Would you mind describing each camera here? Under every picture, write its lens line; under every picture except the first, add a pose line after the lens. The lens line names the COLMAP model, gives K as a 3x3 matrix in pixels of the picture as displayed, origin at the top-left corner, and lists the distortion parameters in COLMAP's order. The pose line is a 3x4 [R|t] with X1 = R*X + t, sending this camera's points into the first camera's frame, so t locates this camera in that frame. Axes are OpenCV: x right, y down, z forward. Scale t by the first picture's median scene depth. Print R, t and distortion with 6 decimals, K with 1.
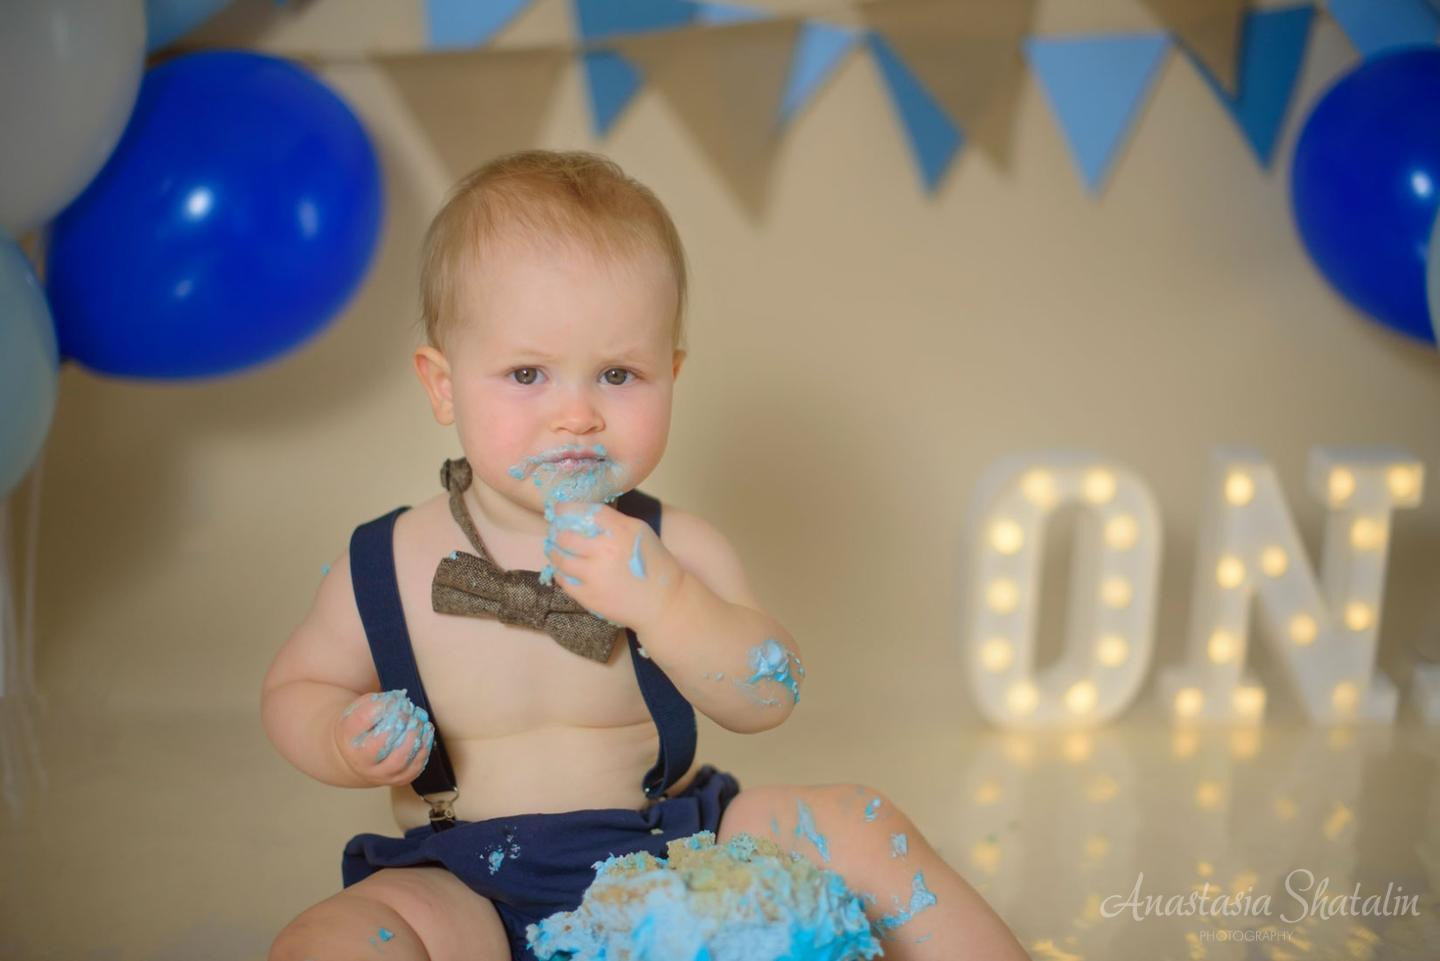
lens RADIAL K [[1897.7, 0, 730.2], [0, 1897.7, 476.3], [0, 0, 1]] dist [-0.129480, 0.000000]
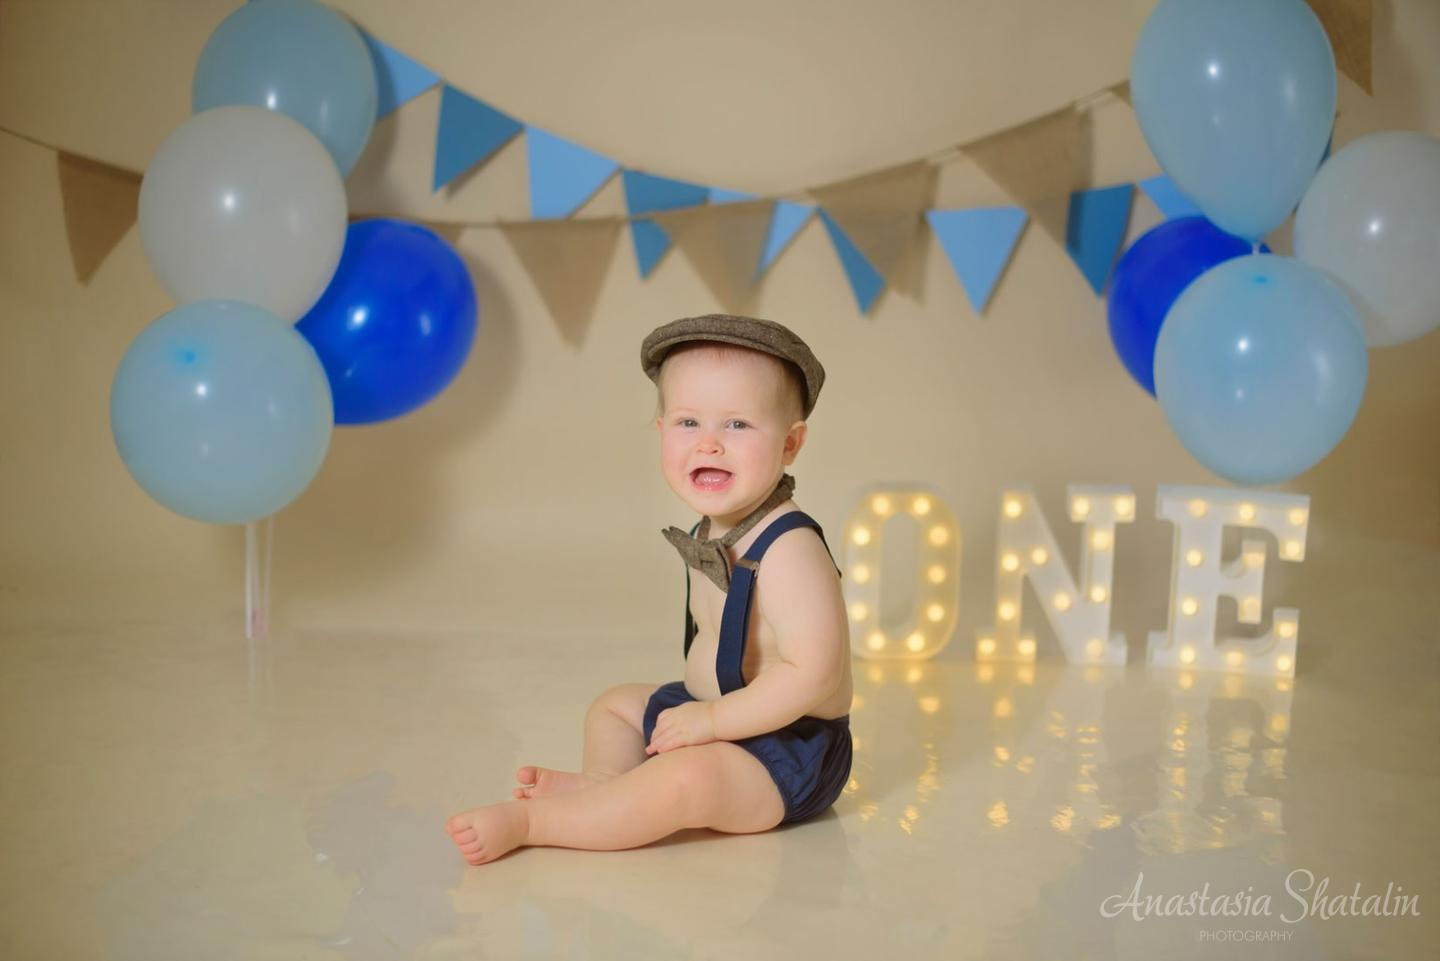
lens RADIAL K [[1897.7, 0, 721.8], [0, 1897.7, 433.7], [0, 0, 1]] dist [-0.129480, 0.000000]
pose [[0.992413, 0.017338, -0.121717, 0.214305], [-0.025542, 0.997482, -0.066167, 0.053738], [0.120263, 0.068774, 0.990357, -0.580882]]
